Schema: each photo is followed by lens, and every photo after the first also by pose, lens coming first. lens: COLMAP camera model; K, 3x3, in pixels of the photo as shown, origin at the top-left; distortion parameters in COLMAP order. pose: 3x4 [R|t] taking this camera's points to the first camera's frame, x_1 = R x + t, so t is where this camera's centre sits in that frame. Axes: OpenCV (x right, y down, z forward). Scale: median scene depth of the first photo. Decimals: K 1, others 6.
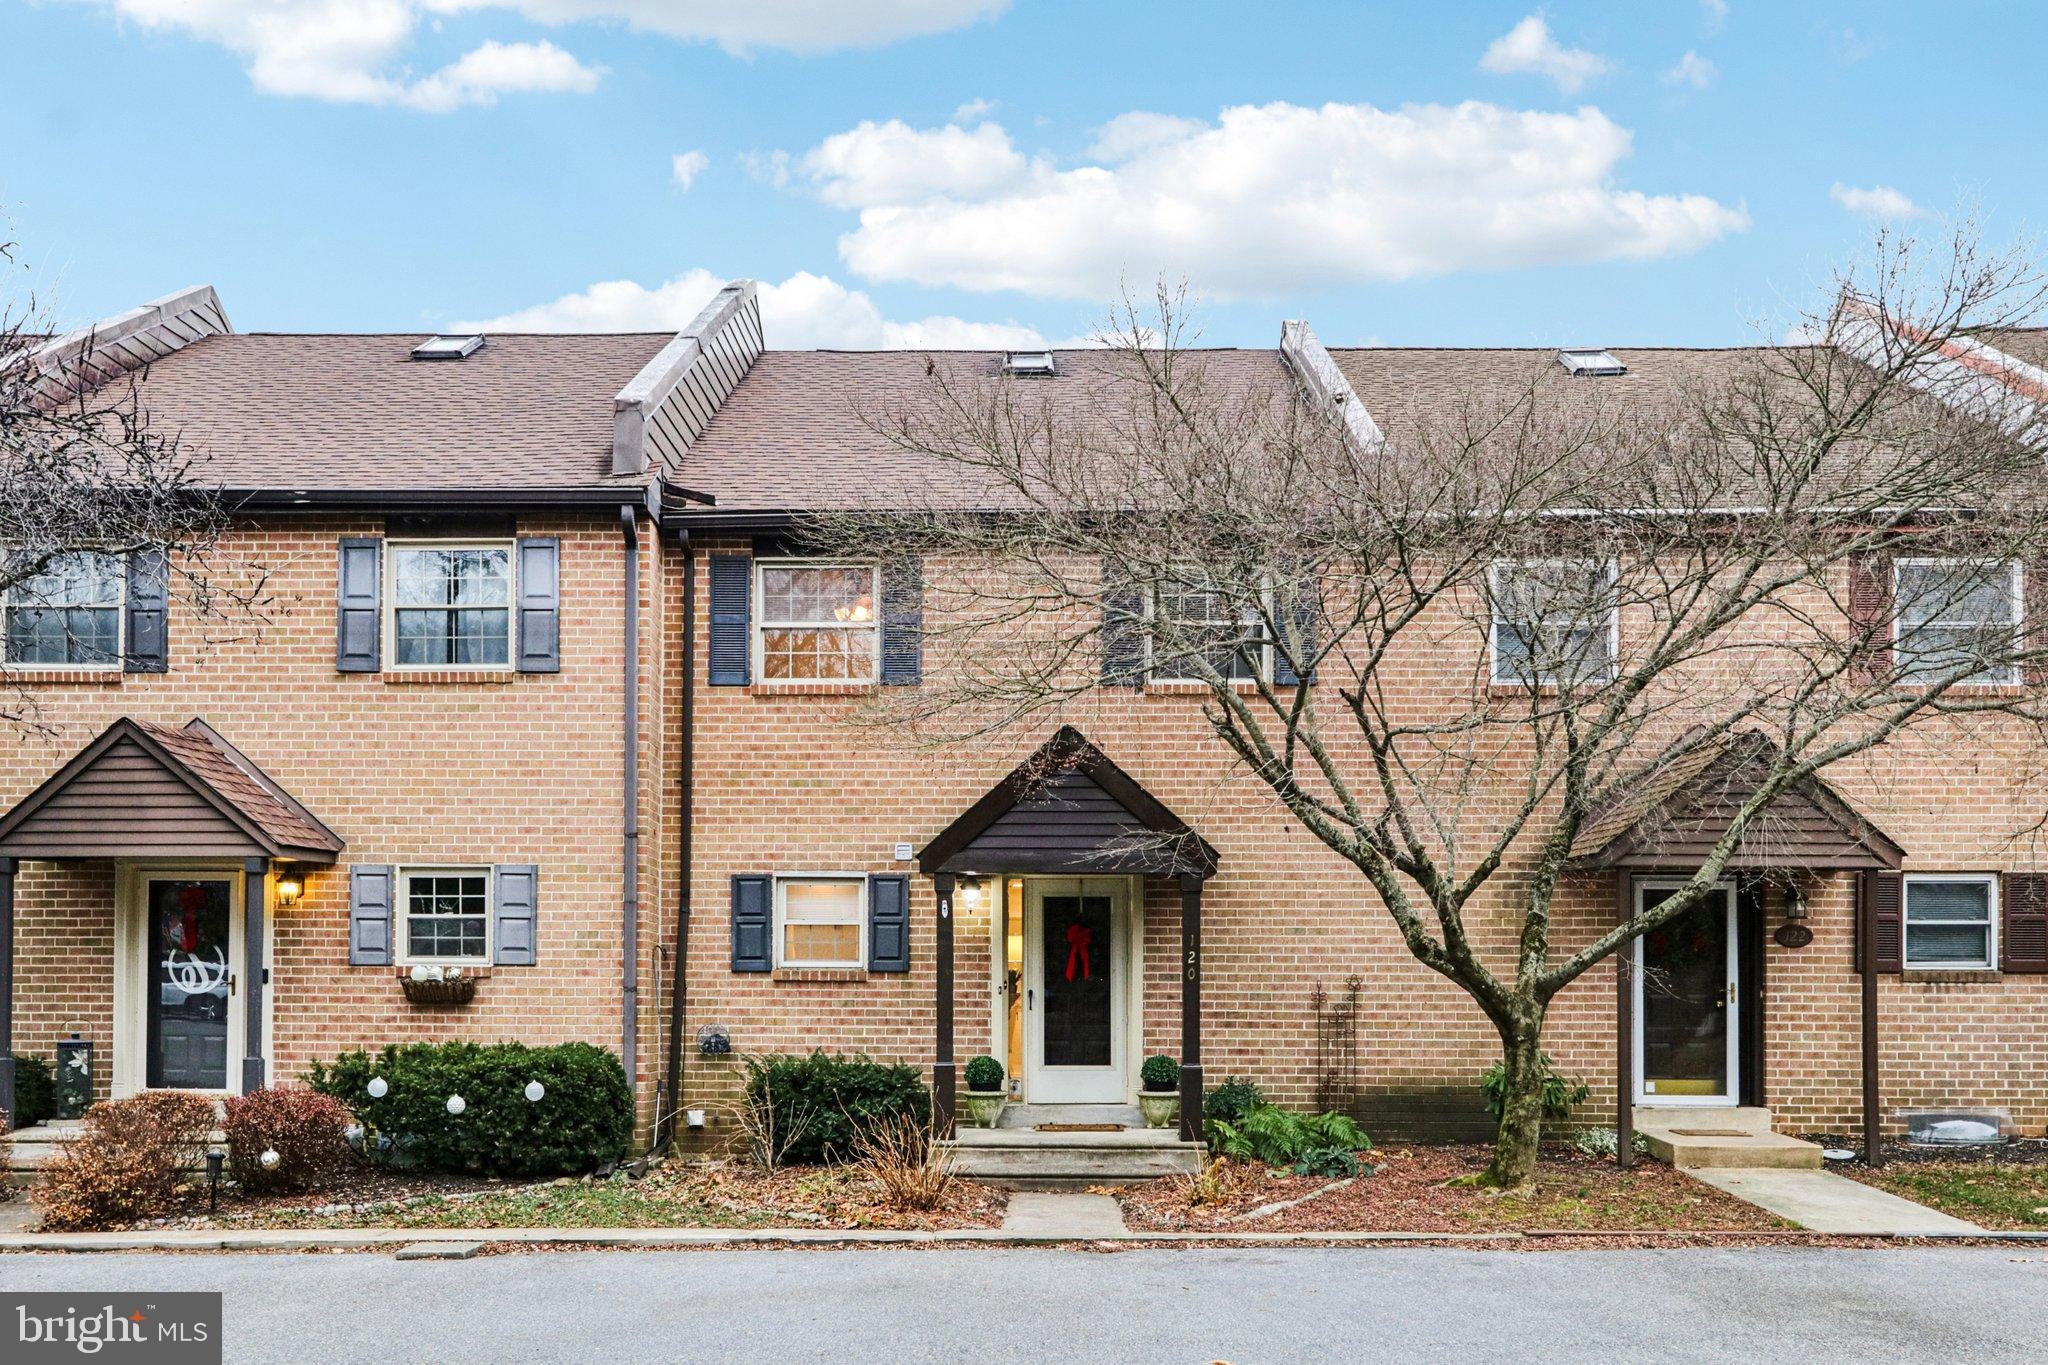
lens RADIAL K [[1882.1, 0, 1026.8], [0, 1882.1, 872.1], [0, 0, 1]] dist [-0.037346, 0.005560]
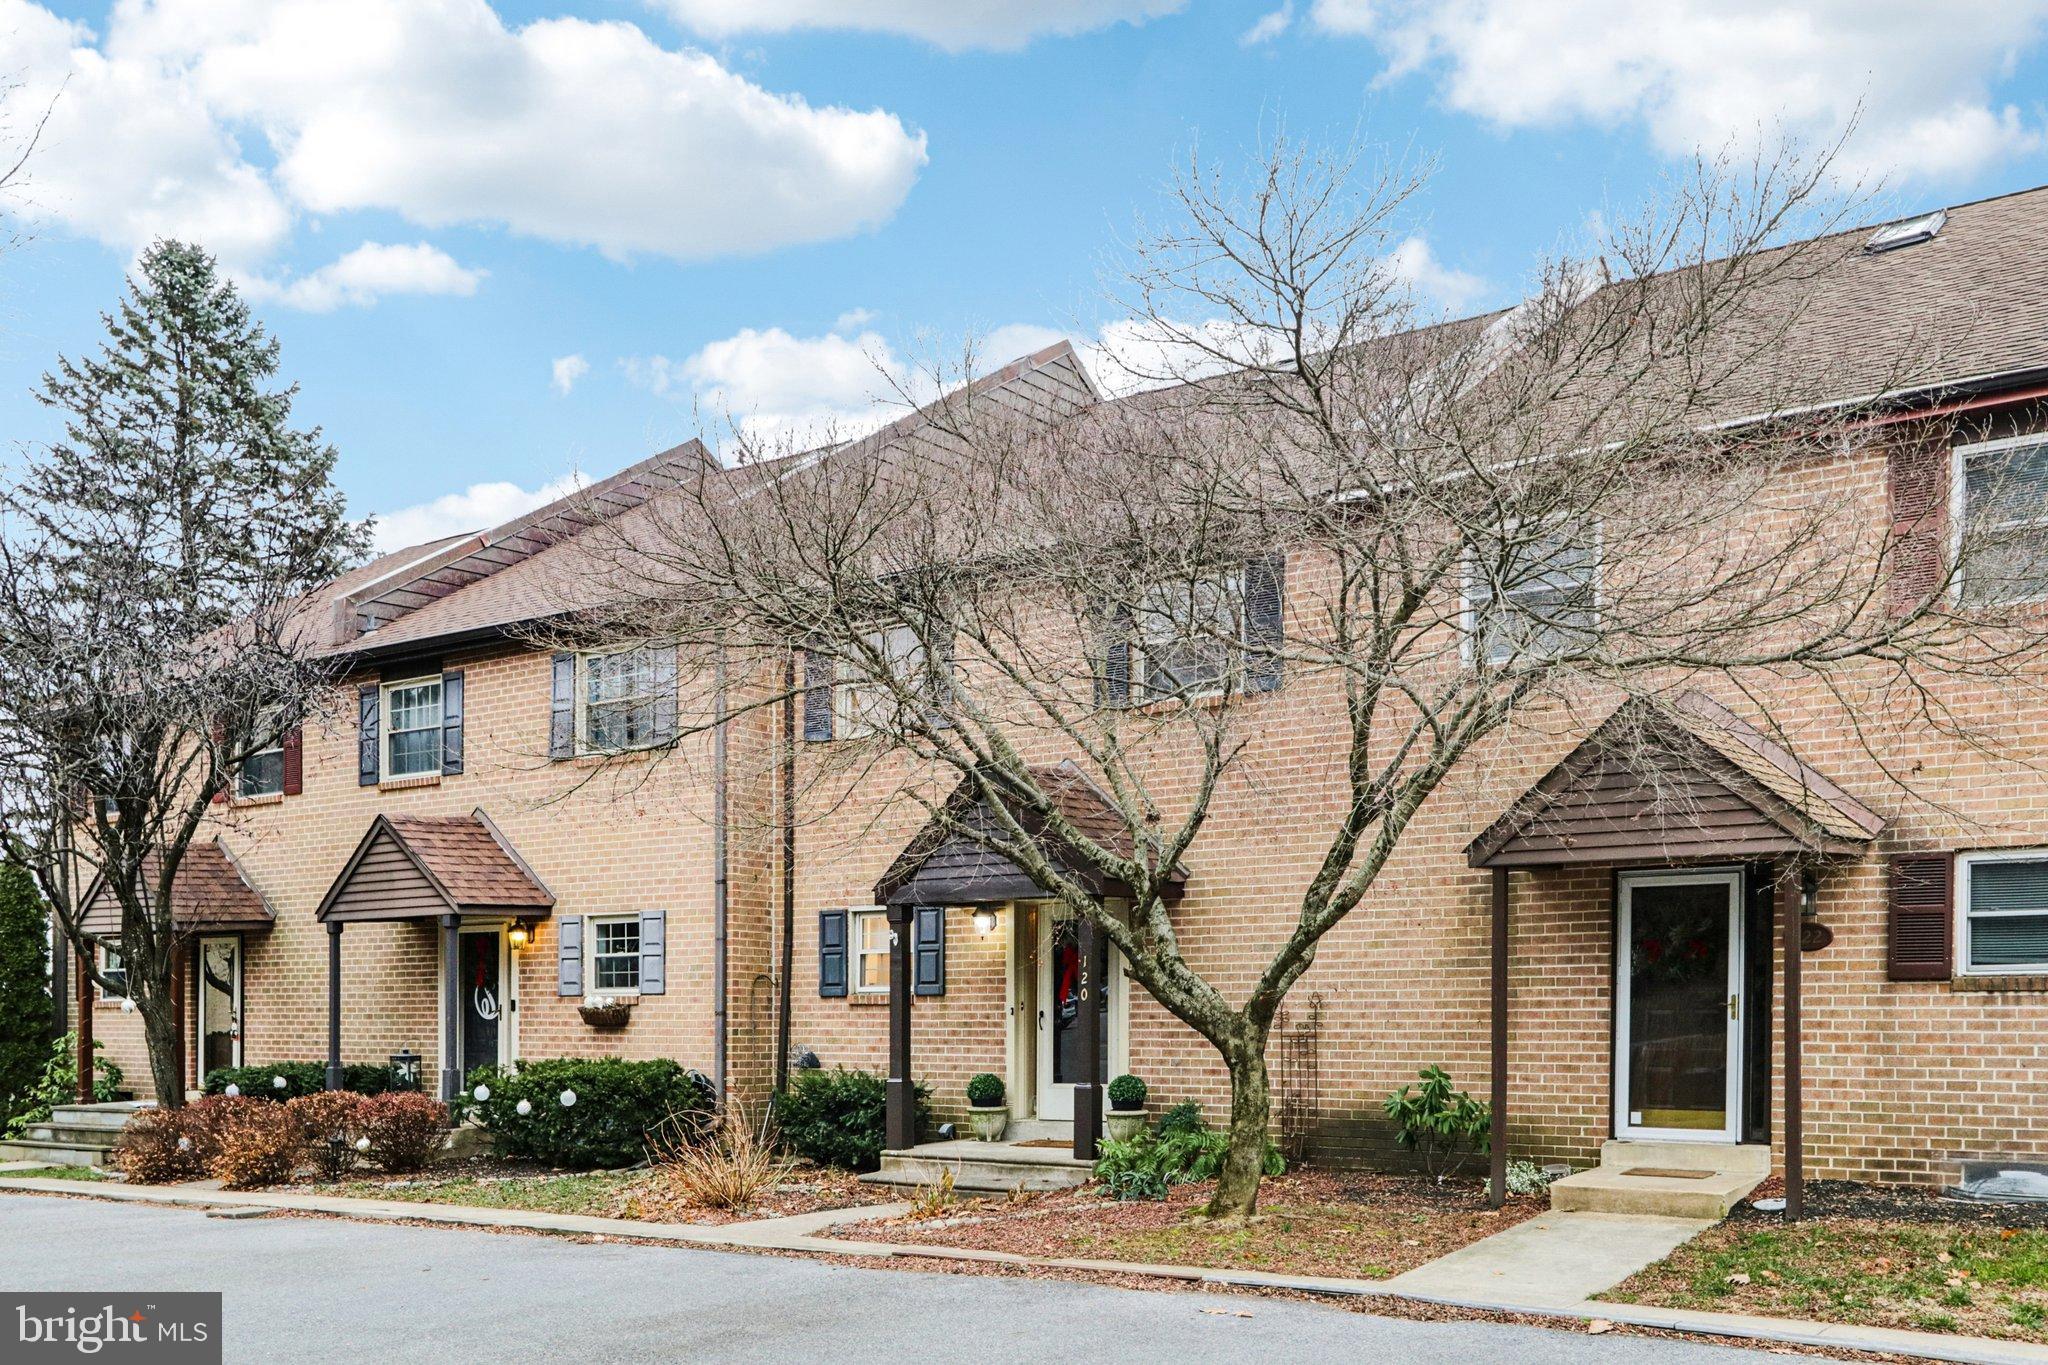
lens RADIAL K [[1882.1, 0, 1026.8], [0, 1882.1, 872.1], [0, 0, 1]] dist [-0.037346, 0.005560]
pose [[0.825643, -0.049889, -0.561982, 0.589687], [0.045240, 0.998730, -0.022196, 0.008656], [0.562376, -0.007098, 0.826851, 0.133820]]
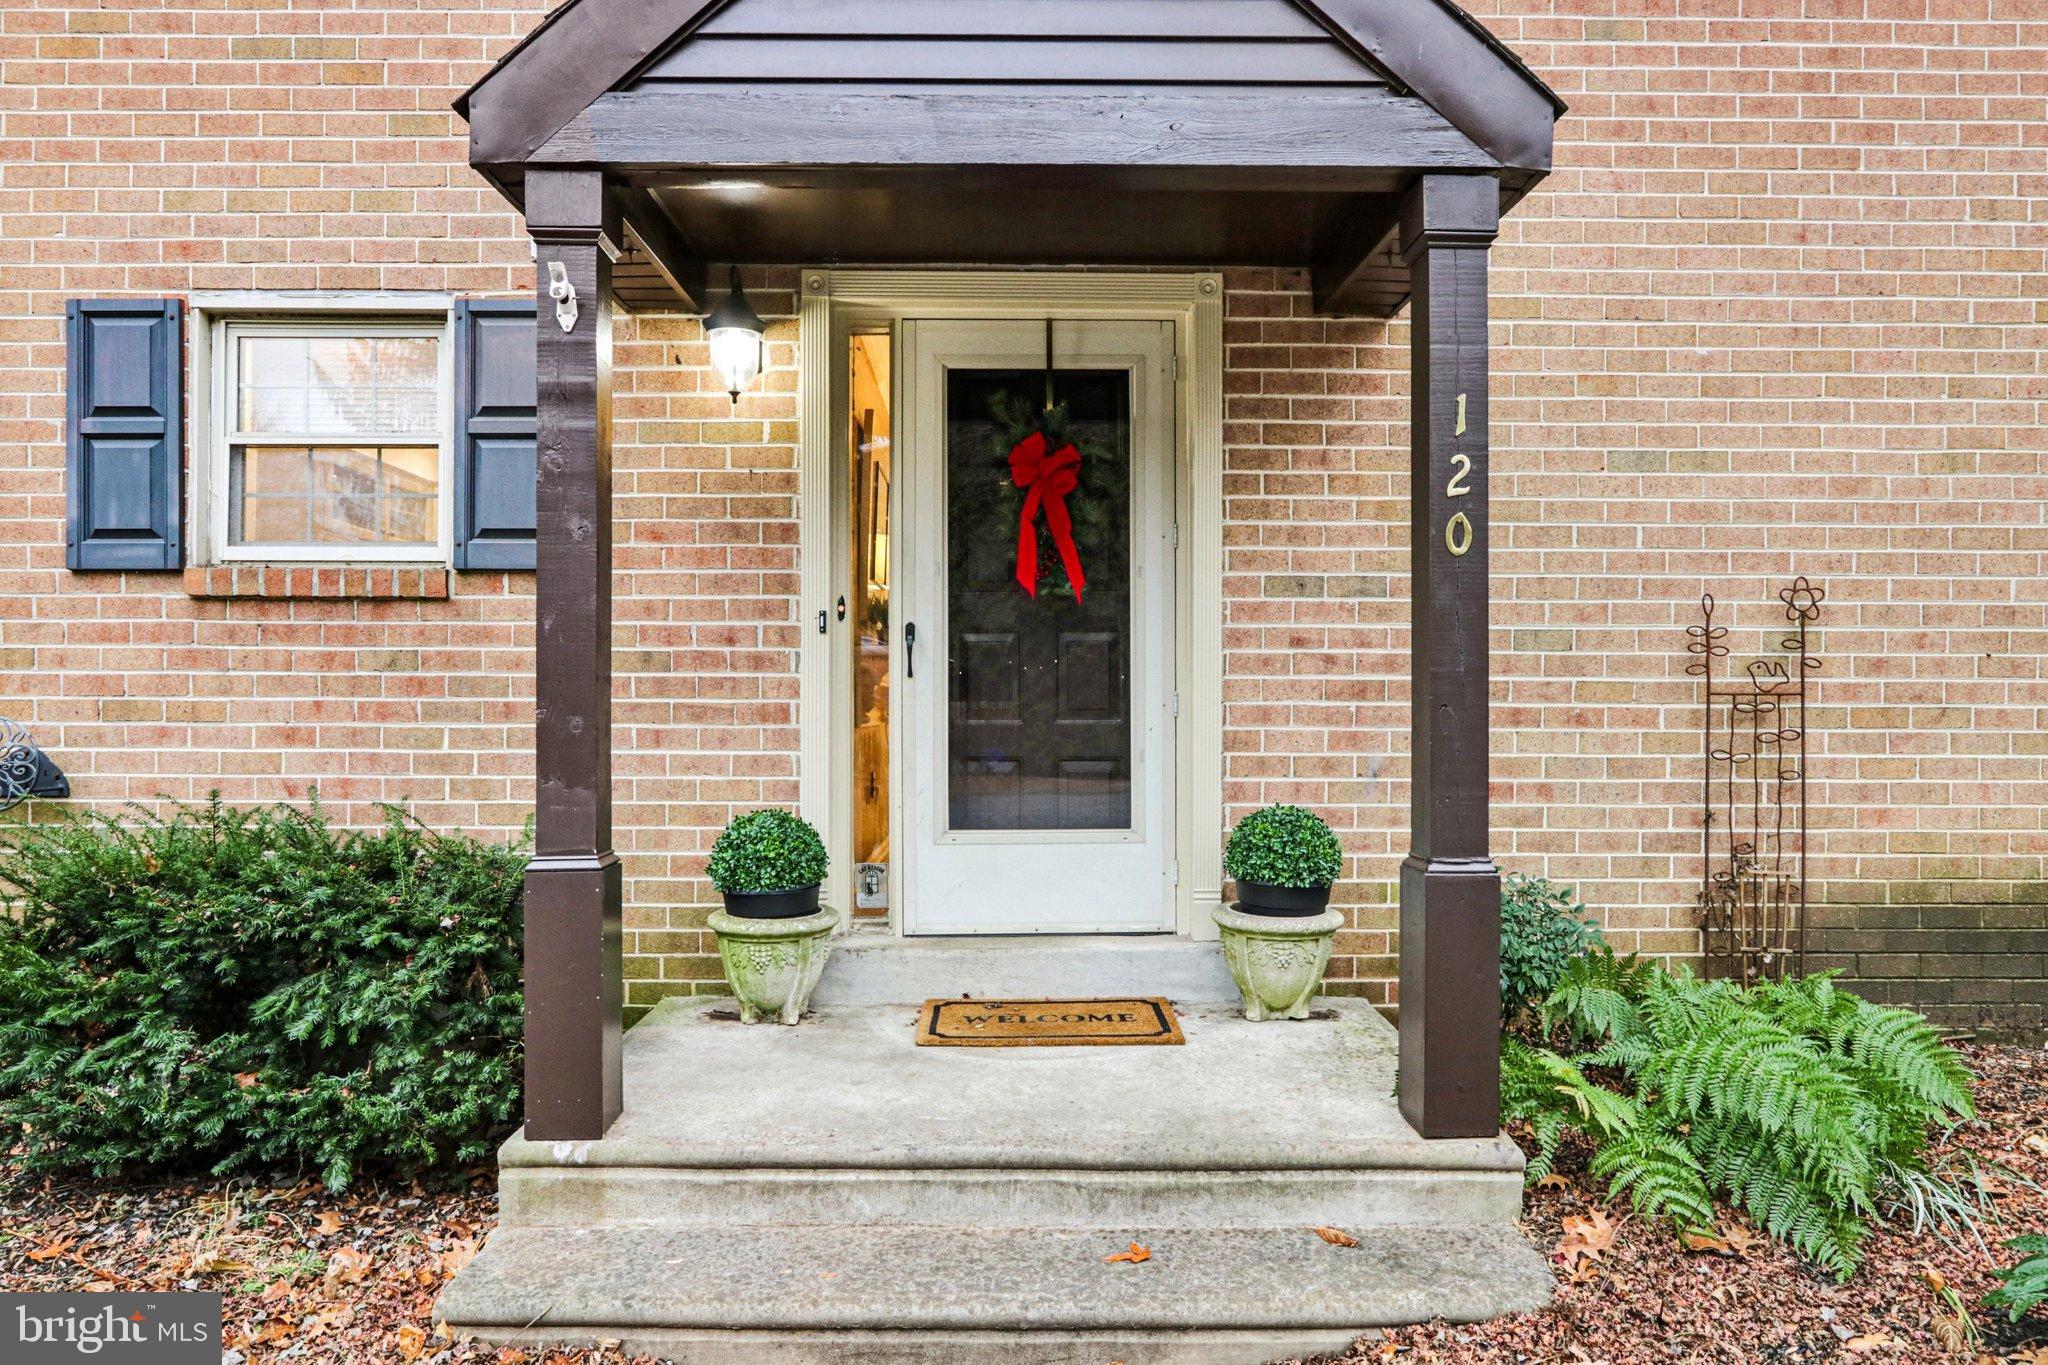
lens RADIAL K [[1351.6, 0, 1024.0], [0, 1351.6, 682.5], [0, 0, 1]] dist [-0.016512, 0.002257]
pose [[0.999614, -0.002270, 0.027684, 0.016840], [0.000627, 0.998246, 0.059202, 0.059146], [-0.027770, -0.059162, 0.997862, 0.743526]]
